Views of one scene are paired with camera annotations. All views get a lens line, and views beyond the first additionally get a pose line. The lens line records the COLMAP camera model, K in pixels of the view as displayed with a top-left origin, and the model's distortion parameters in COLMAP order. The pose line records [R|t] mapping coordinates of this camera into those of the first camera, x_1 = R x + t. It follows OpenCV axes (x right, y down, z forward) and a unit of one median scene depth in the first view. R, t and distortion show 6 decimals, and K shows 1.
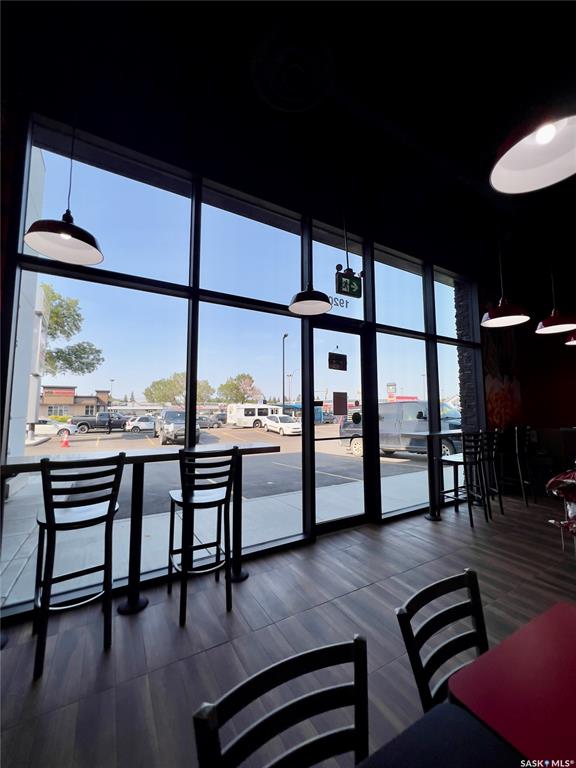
lens RADIAL K [[305.6, 0, 290.2], [0, 305.6, 382.8], [0, 0, 1]] dist [-0.000891, 0.000060]
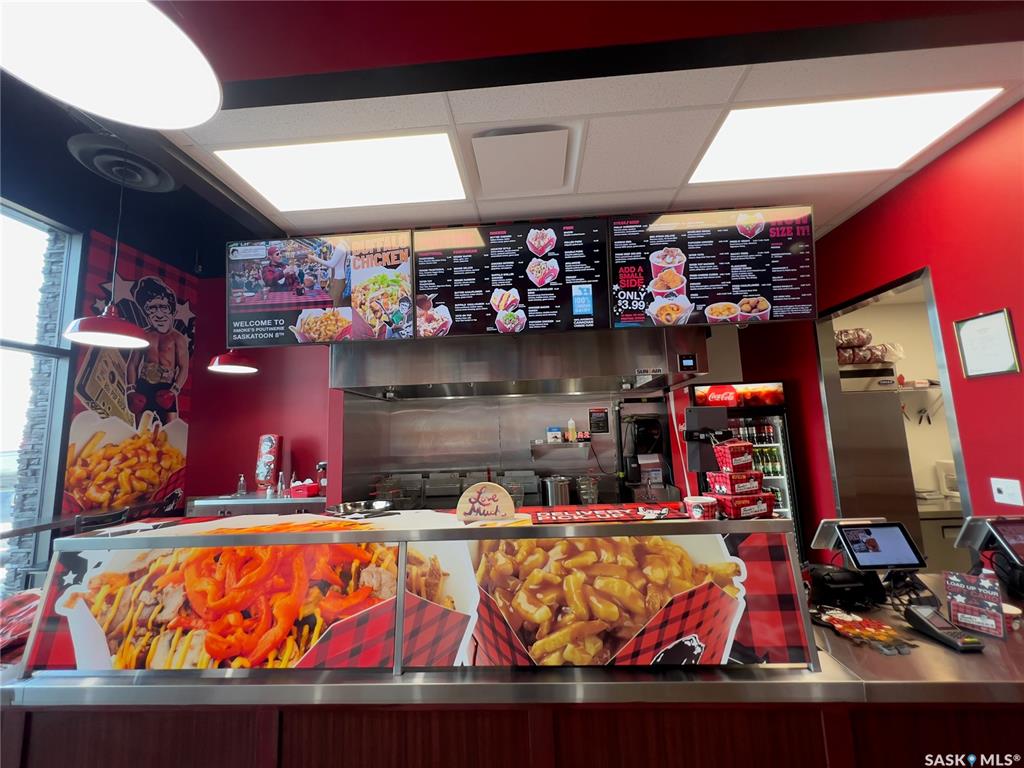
lens RADIAL K [[407.5, 0, 512.0], [0, 407.5, 384.0], [0, 0, 1]] dist [-0.000891, 0.000060]
pose [[0.558392, 0.090111, 0.824668, 0.467902], [-0.045744, 0.995915, -0.077849, -0.050324], [-0.828315, 0.005747, 0.560233, -0.011332]]
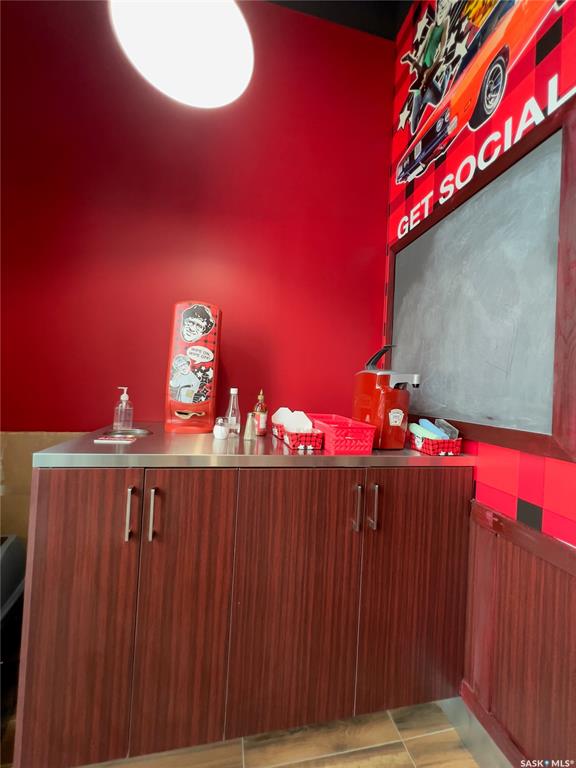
lens RADIAL K [[305.6, 0, 290.2], [0, 305.6, 382.8], [0, 0, 1]] dist [-0.000891, 0.000060]
pose [[0.313019, 0.034482, 0.949121, 0.655517], [-0.140275, 0.990059, 0.010294, 0.067304], [-0.939331, -0.136360, 0.314744, 0.693132]]
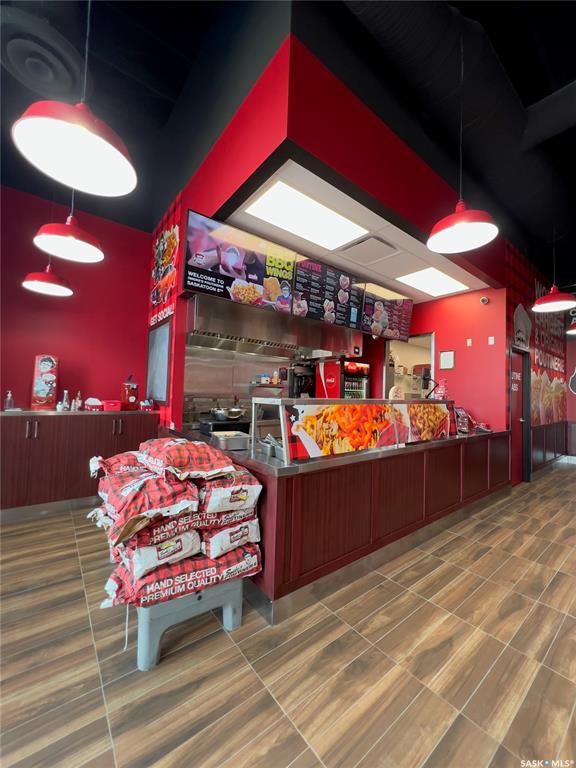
lens RADIAL K [[305.6, 0, 290.2], [0, 305.6, 382.8], [0, 0, 1]] dist [-0.000891, 0.000060]
pose [[-0.139339, 0.039899, 0.989441, 0.159332], [-0.118323, 0.991359, -0.056640, 0.044763], [-0.983150, -0.124965, -0.133414, 0.429372]]
